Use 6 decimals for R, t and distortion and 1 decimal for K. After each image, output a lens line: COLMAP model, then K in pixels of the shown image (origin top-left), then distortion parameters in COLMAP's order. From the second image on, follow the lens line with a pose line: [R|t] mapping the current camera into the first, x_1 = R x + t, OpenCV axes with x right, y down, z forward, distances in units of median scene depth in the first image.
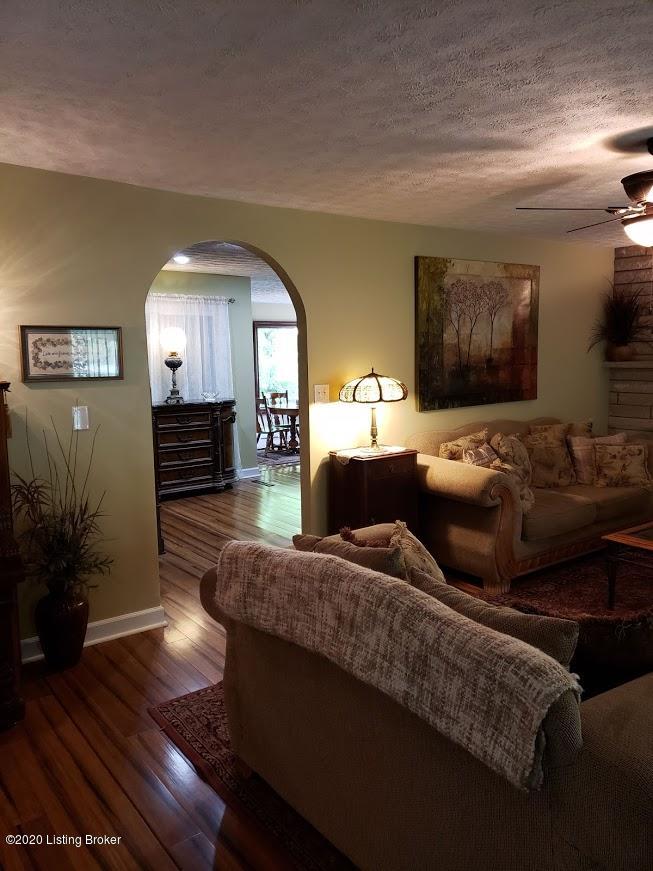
lens RADIAL K [[682.5, 0, 338.8], [0, 682.5, 439.0], [0, 0, 1]] dist [0.064210, -0.053886]
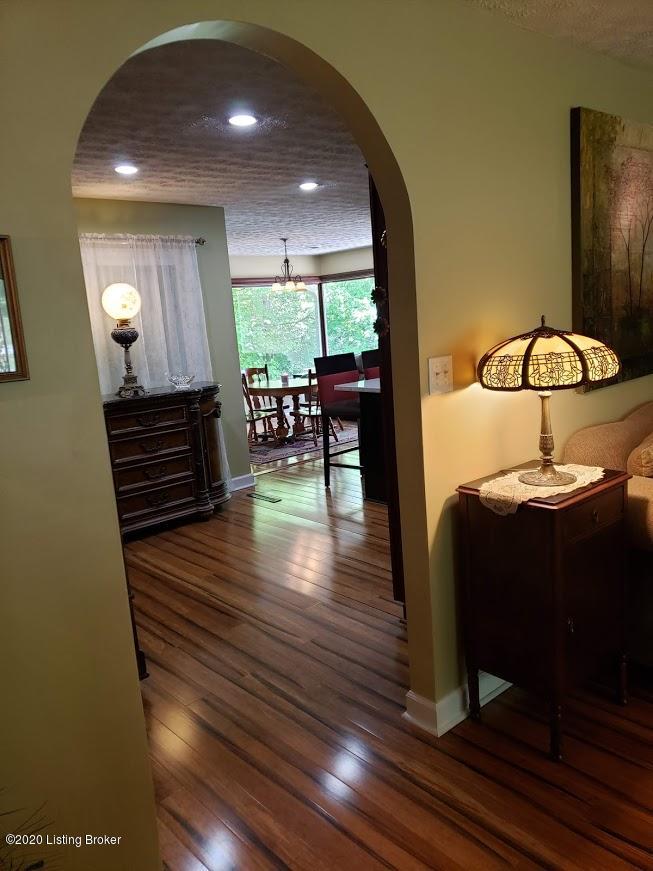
lens RADIAL K [[682.5, 0, 329.6], [0, 682.5, 439.2], [0, 0, 1]] dist [0.064210, -0.053886]
pose [[0.995749, -0.068775, 0.061266, -0.143808], [0.065685, 0.996531, 0.051096, -0.050622], [-0.064568, -0.046855, 0.996813, 0.498179]]
